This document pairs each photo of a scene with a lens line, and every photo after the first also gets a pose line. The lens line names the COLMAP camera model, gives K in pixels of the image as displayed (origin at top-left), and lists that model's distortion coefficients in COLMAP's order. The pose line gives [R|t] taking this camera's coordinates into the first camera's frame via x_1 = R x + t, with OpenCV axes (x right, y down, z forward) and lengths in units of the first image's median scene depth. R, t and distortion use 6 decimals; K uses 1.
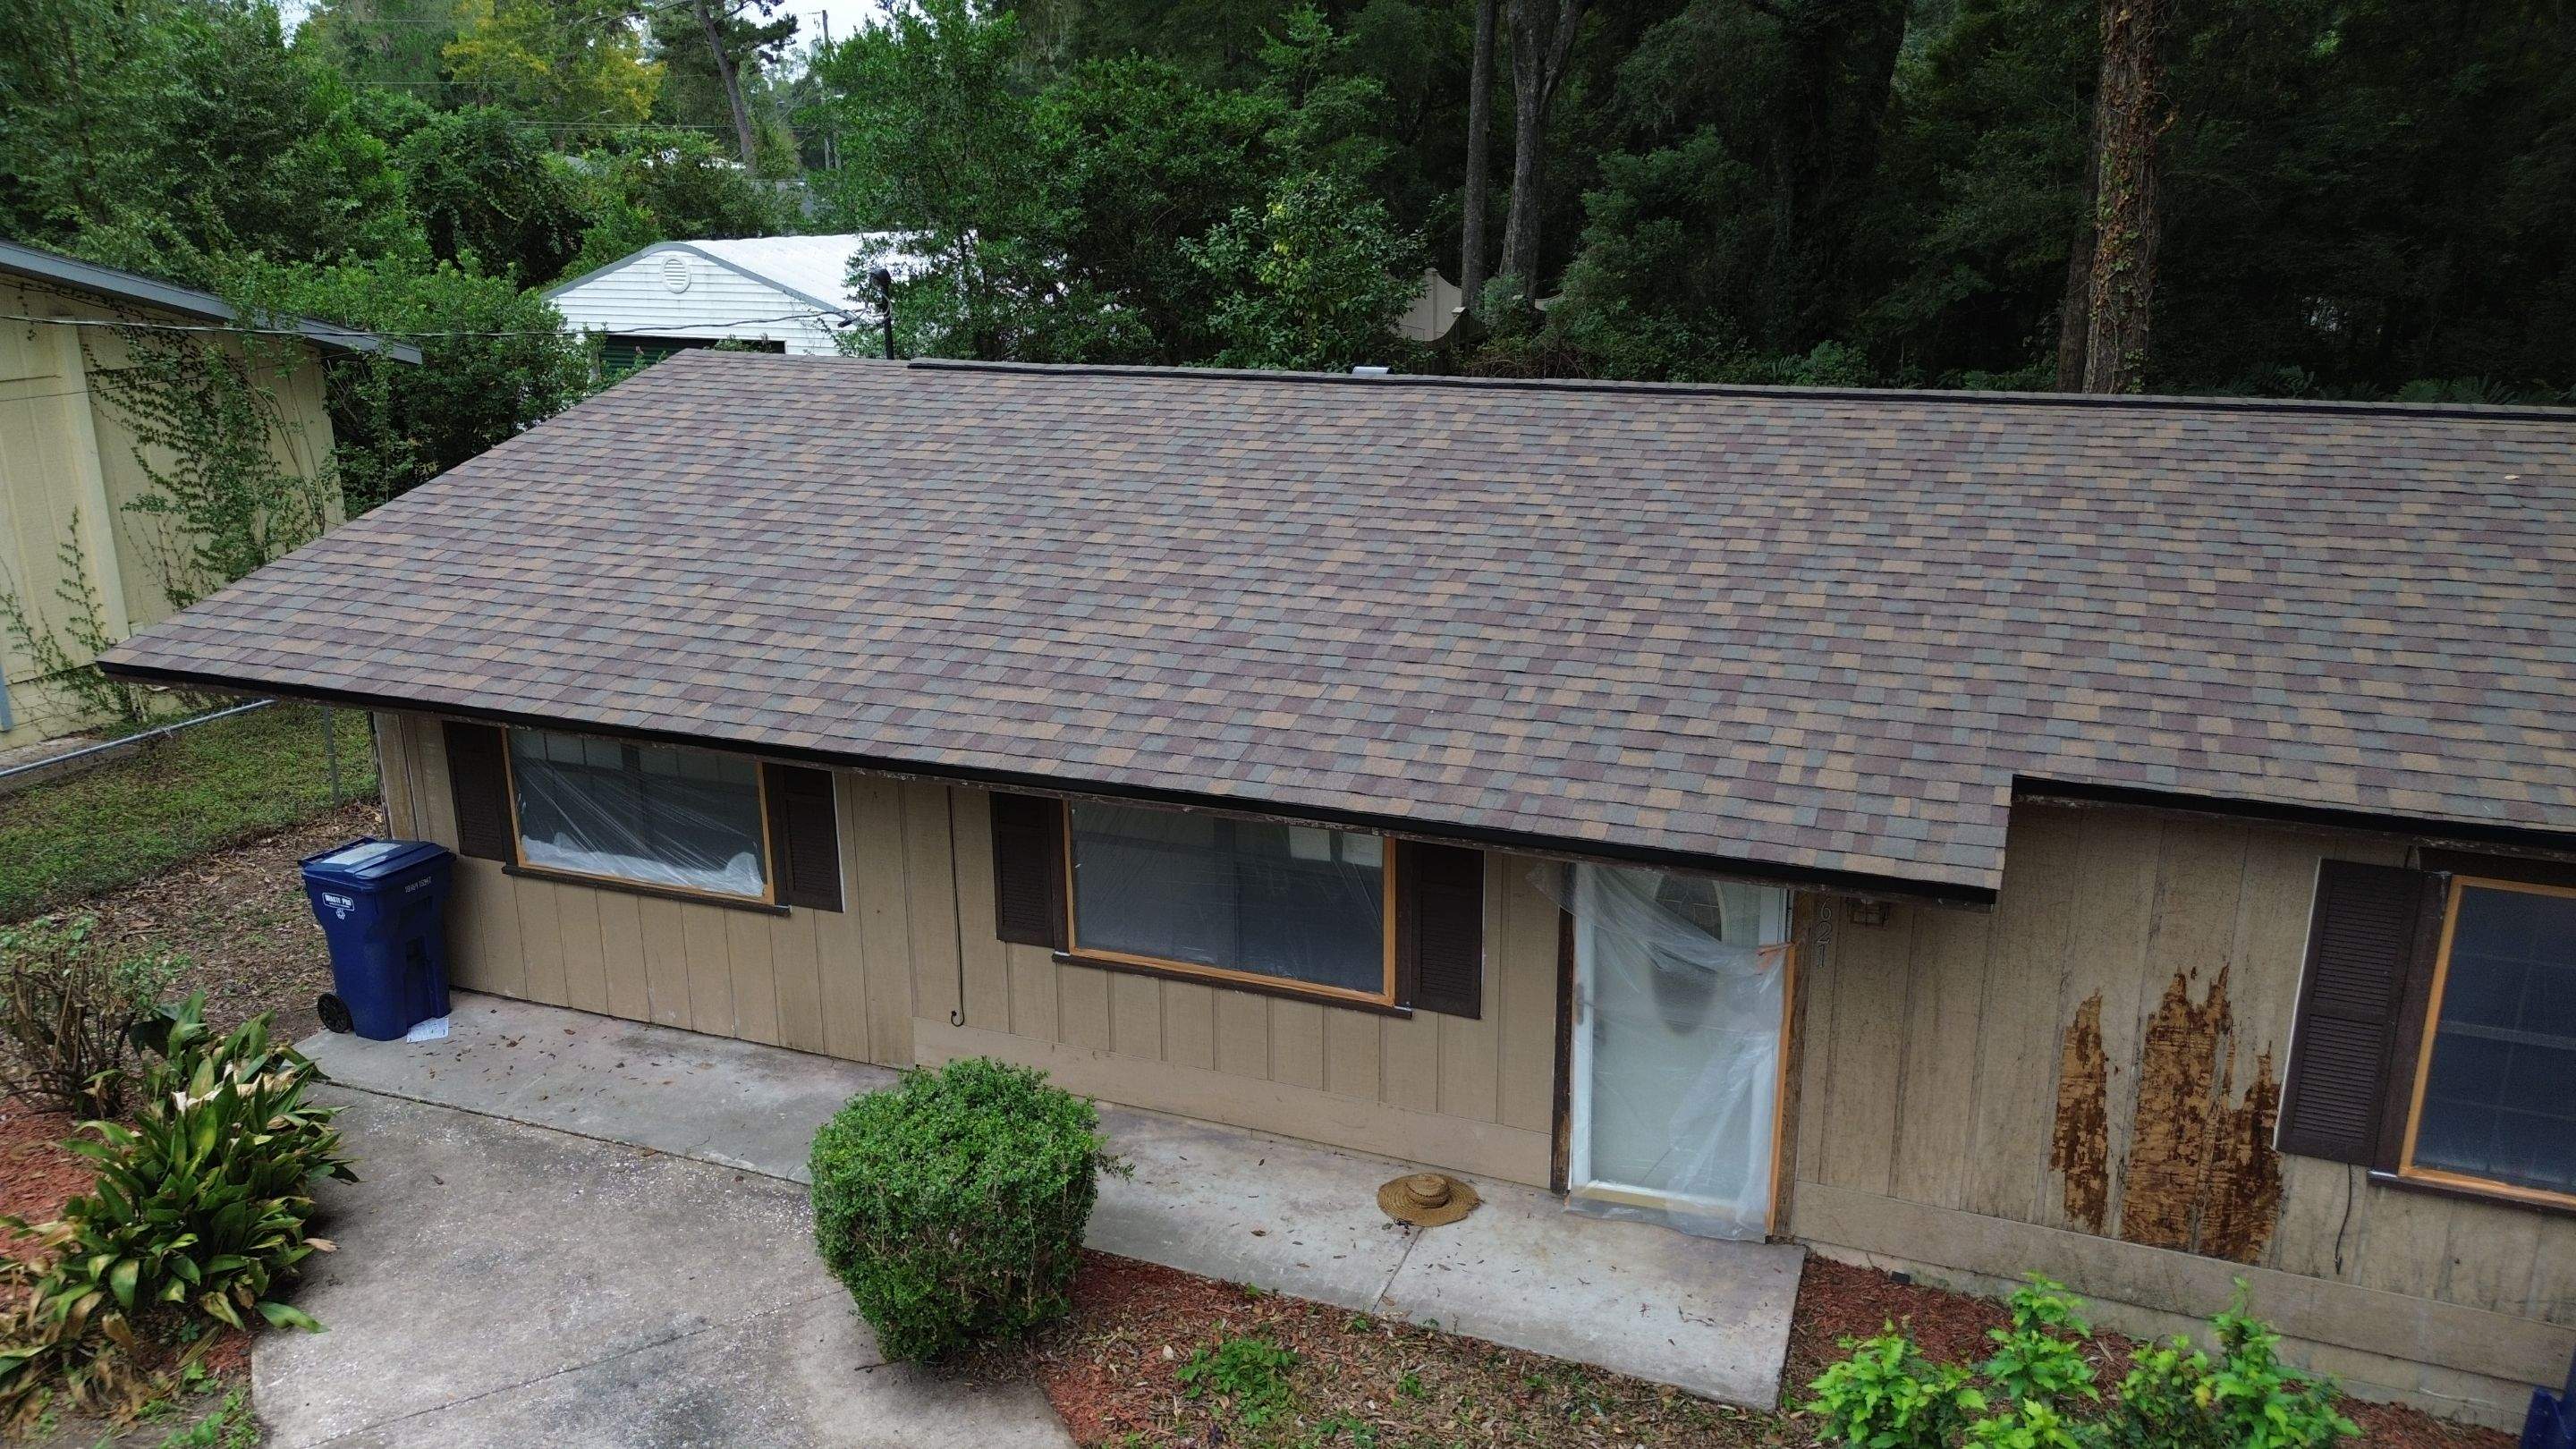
lens RADIAL K [[1808.4, 0, 1288.0], [0, 1808.4, 724.5], [0, 0, 1]] dist [0.063599, -0.059553]
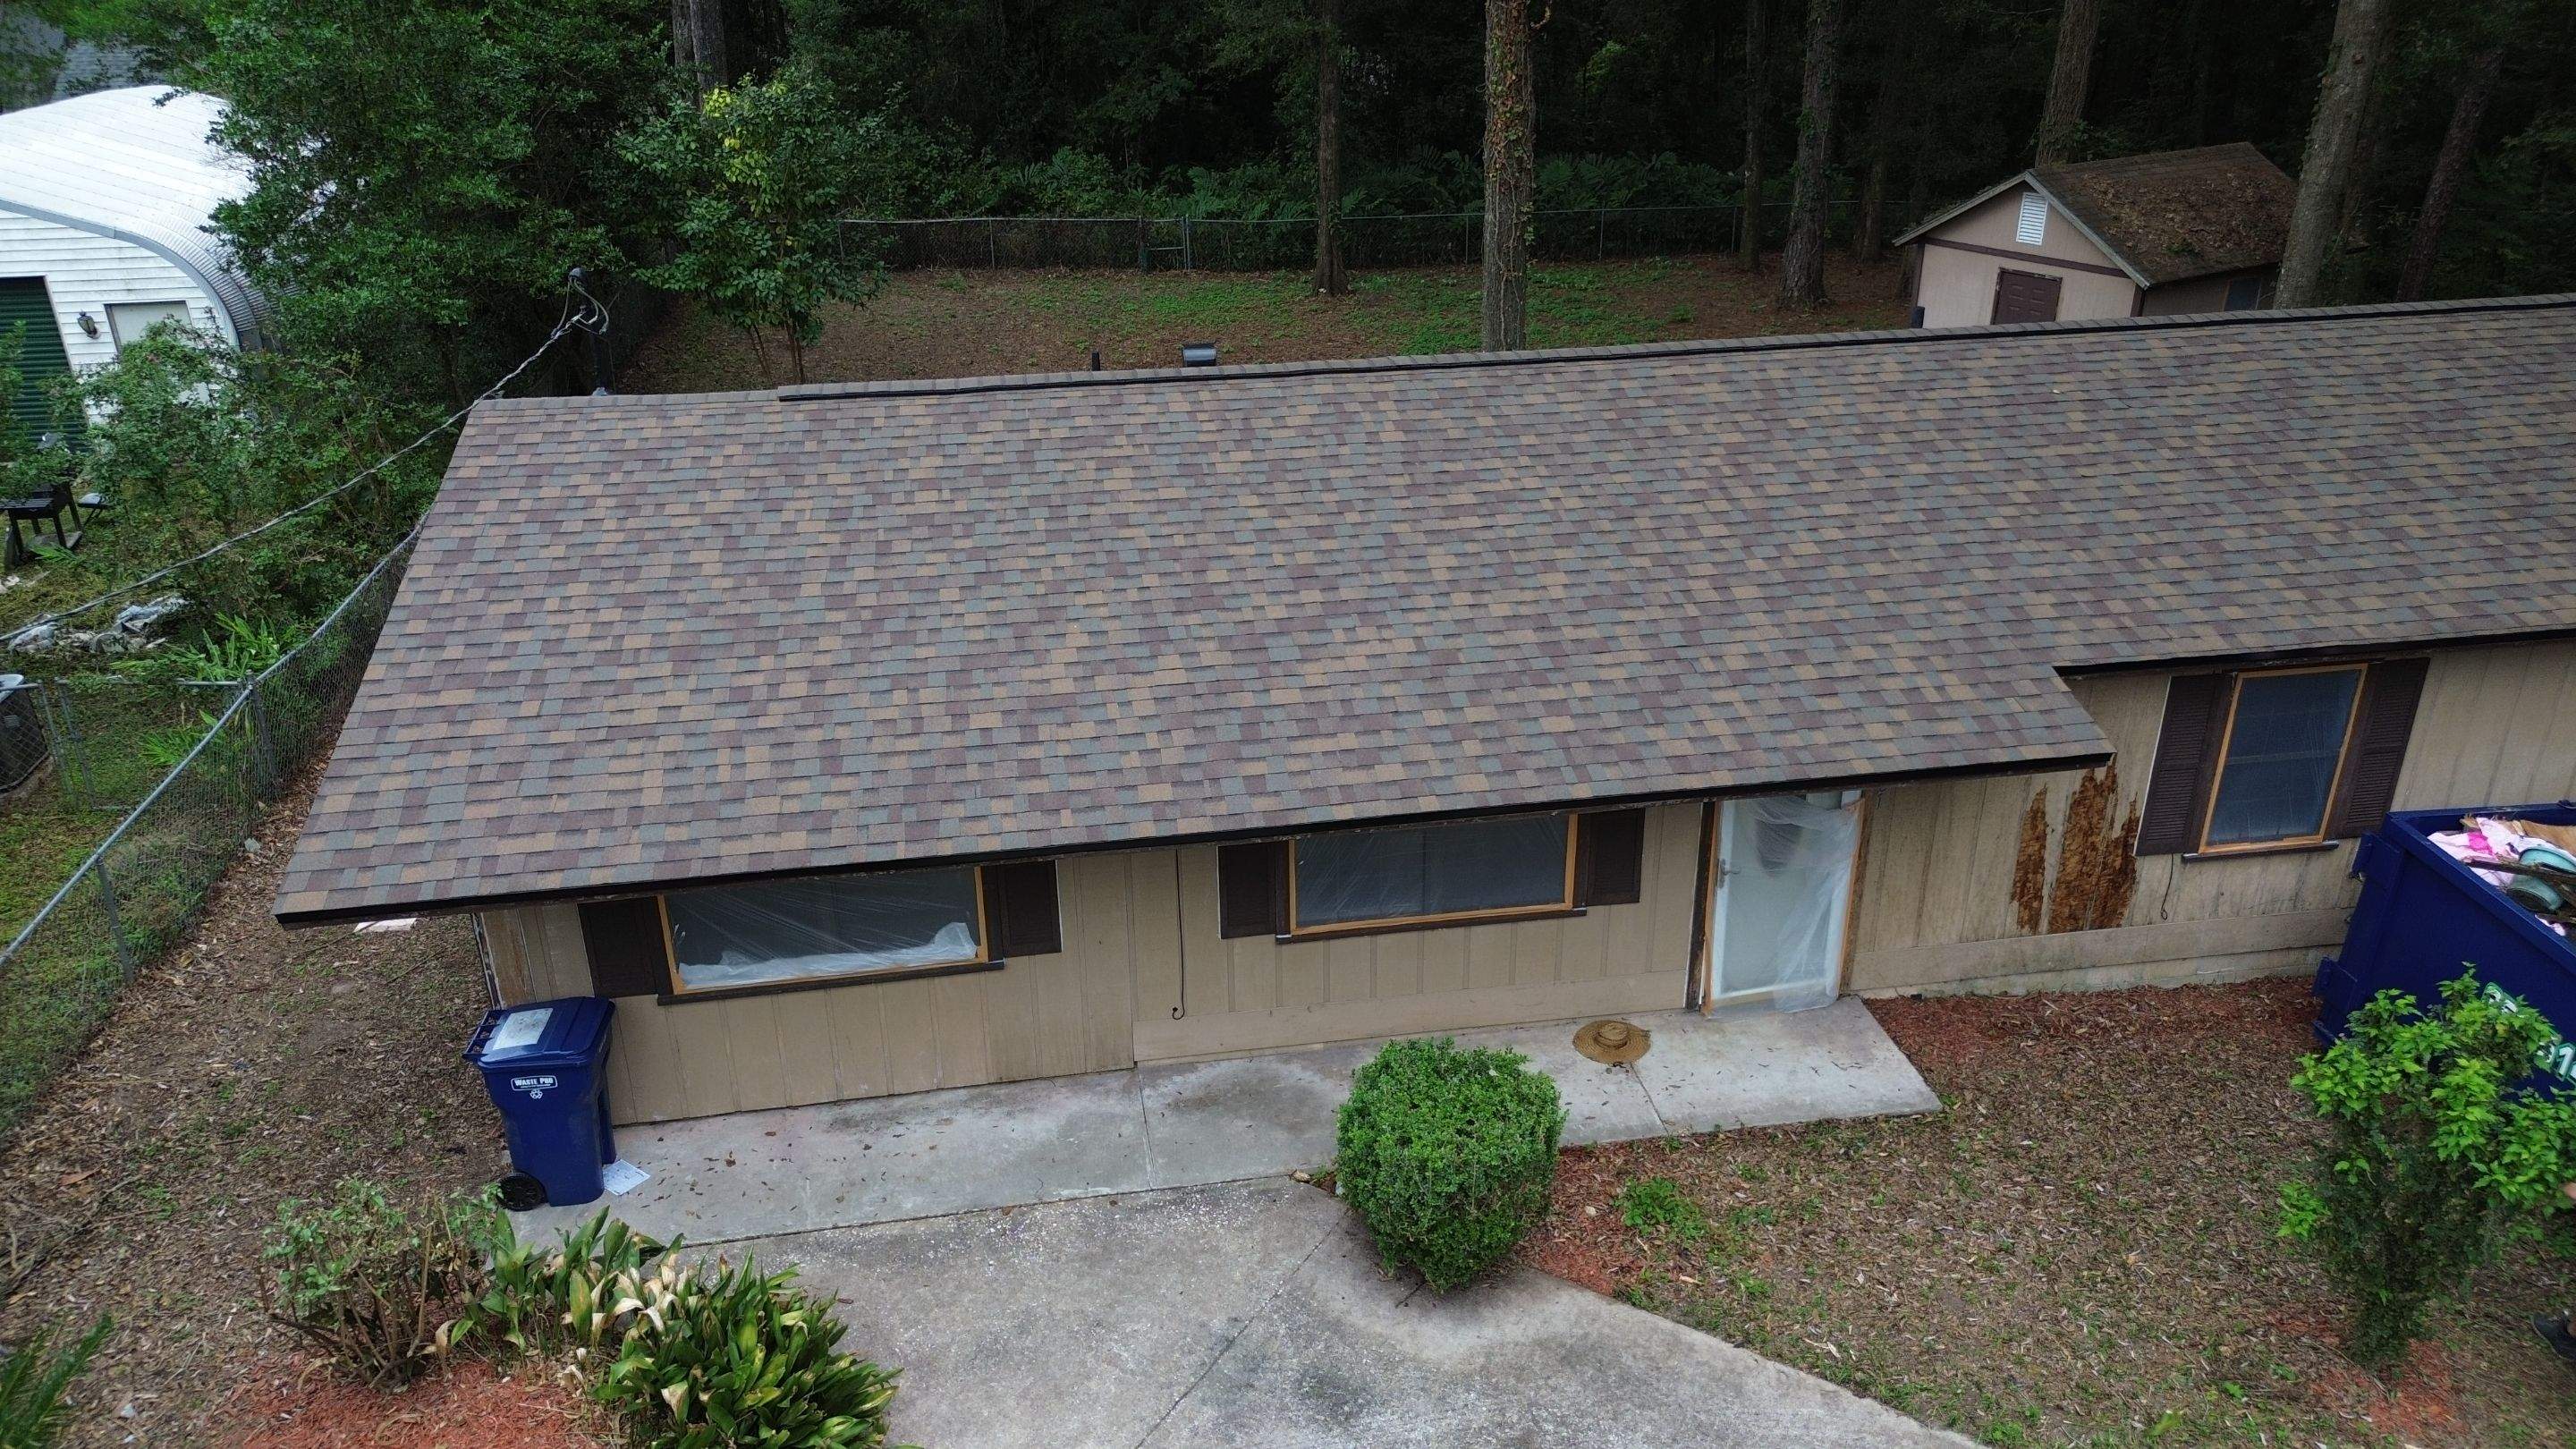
lens RADIAL K [[1808.4, 0, 1288.0], [0, 1808.4, 724.5], [0, 0, 1]] dist [0.063599, -0.059553]
pose [[0.861083, -0.217042, 0.459813, -0.746259], [0.152085, 0.972858, 0.174405, -0.249914], [-0.485186, -0.080246, 0.870721, -0.015795]]
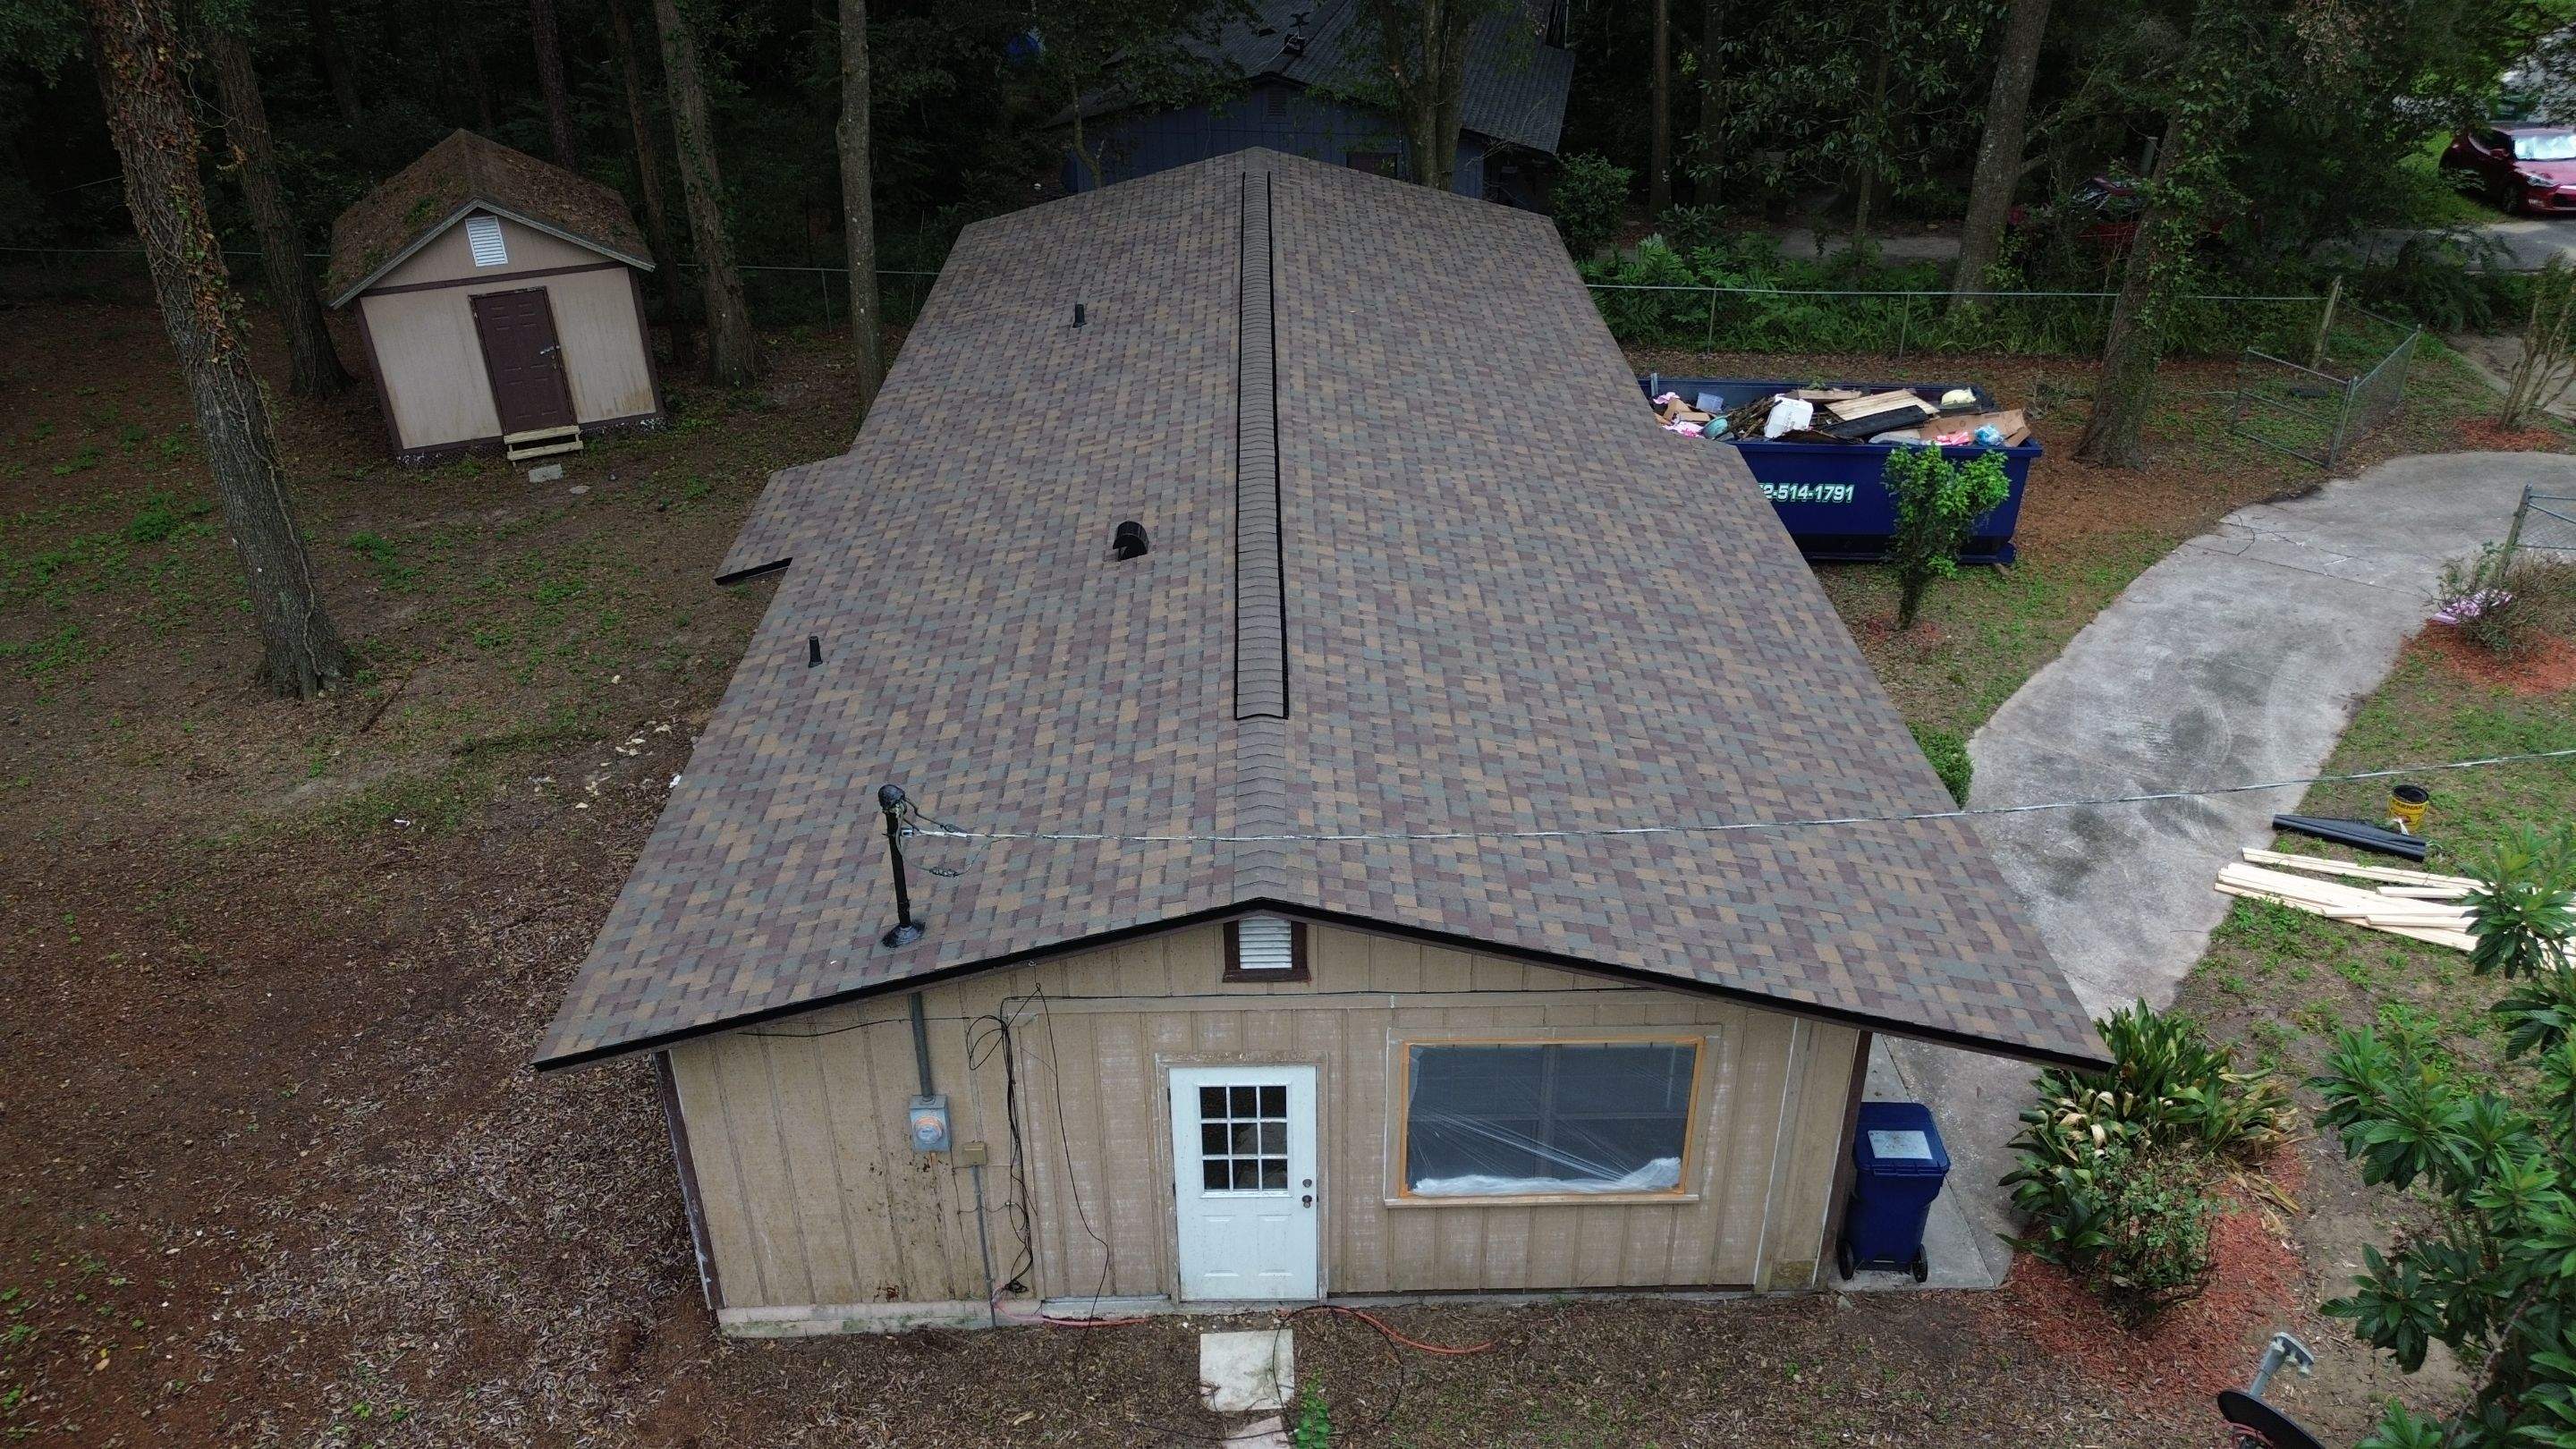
lens RADIAL K [[1808.4, 0, 1288.0], [0, 1808.4, 724.5], [0, 0, 1]] dist [0.063599, -0.059553]
pose [[-0.383386, -0.458080, 0.801984, -1.500418], [0.277670, 0.770995, 0.573119, -1.139164], [-0.880860, 0.442413, -0.168394, 1.828435]]
